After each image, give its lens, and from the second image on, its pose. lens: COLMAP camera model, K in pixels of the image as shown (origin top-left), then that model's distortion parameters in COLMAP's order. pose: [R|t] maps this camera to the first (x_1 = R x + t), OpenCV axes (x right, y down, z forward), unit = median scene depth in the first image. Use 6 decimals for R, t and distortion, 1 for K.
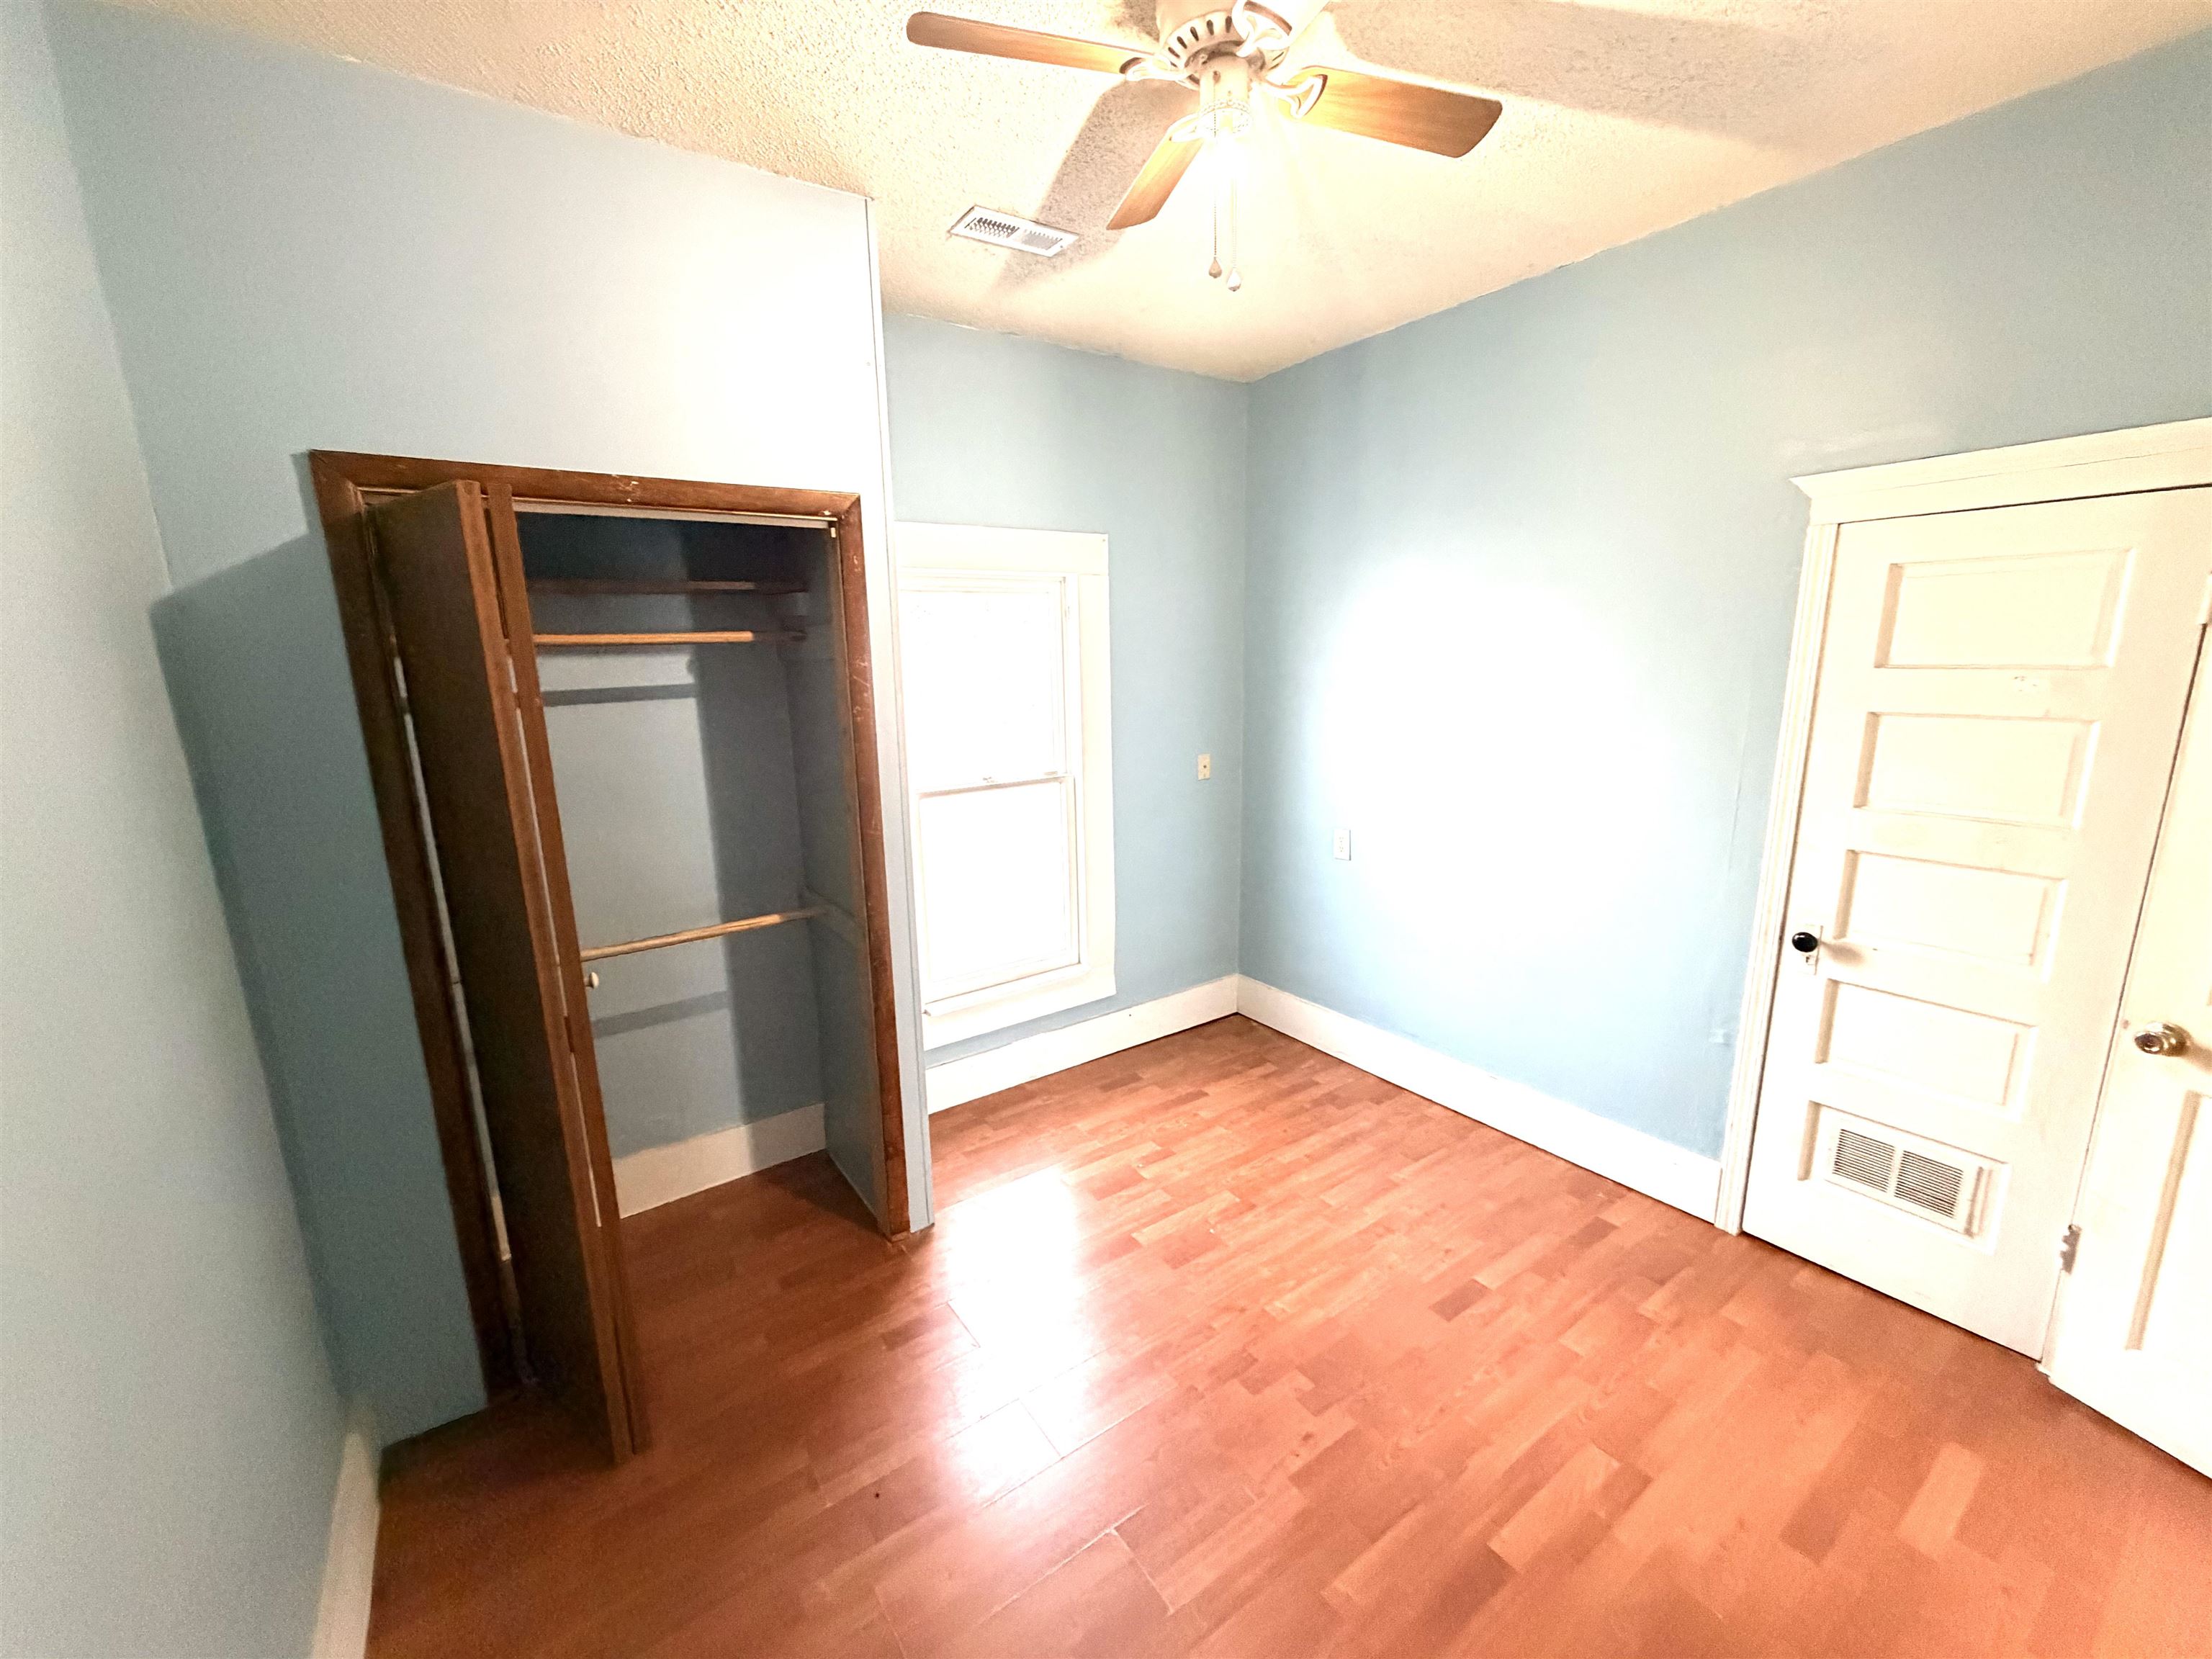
lens RADIAL K [[879.3, 0, 1103.0], [0, 879.3, 831.1], [0, 0, 1]] dist [-0.000986, 0.001171]
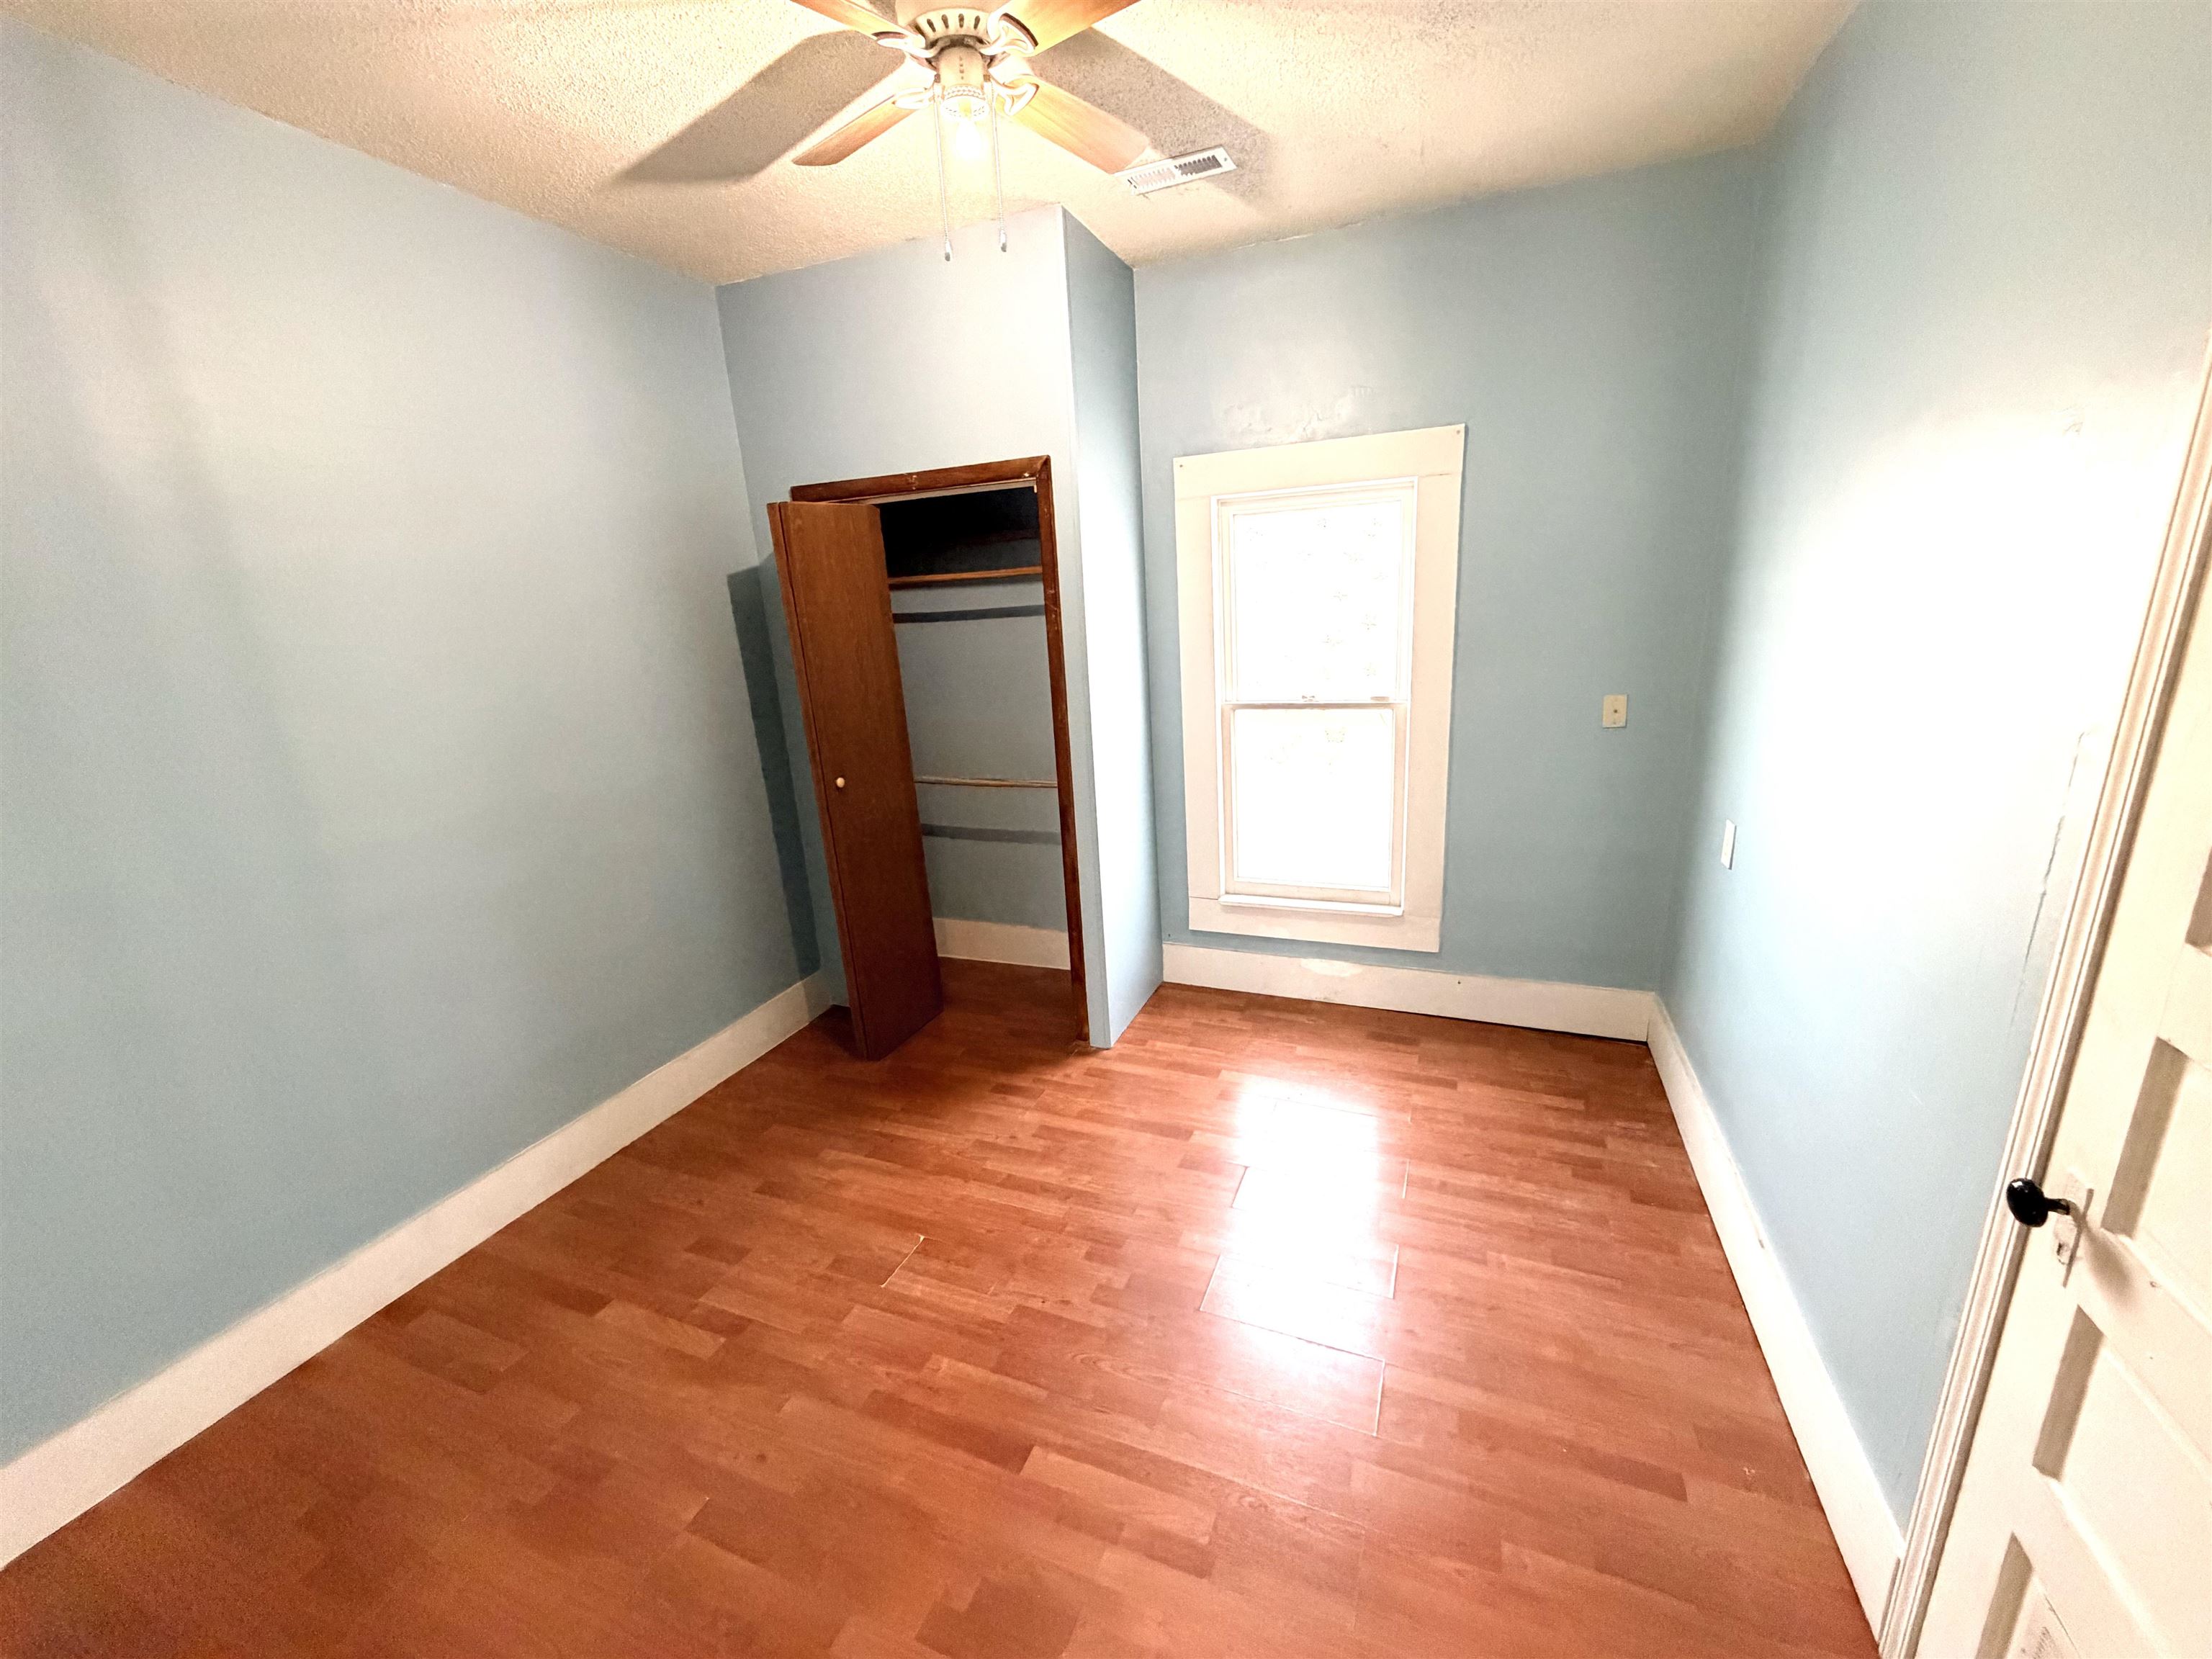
lens RADIAL K [[879.3, 0, 1103.9], [0, 879.3, 831.7], [0, 0, 1]] dist [-0.000986, 0.001171]
pose [[0.542894, 0.214744, -0.811881, 0.780605], [-0.127052, 0.976629, 0.173362, -0.070360], [0.830135, 0.009034, 0.557489, 0.310971]]
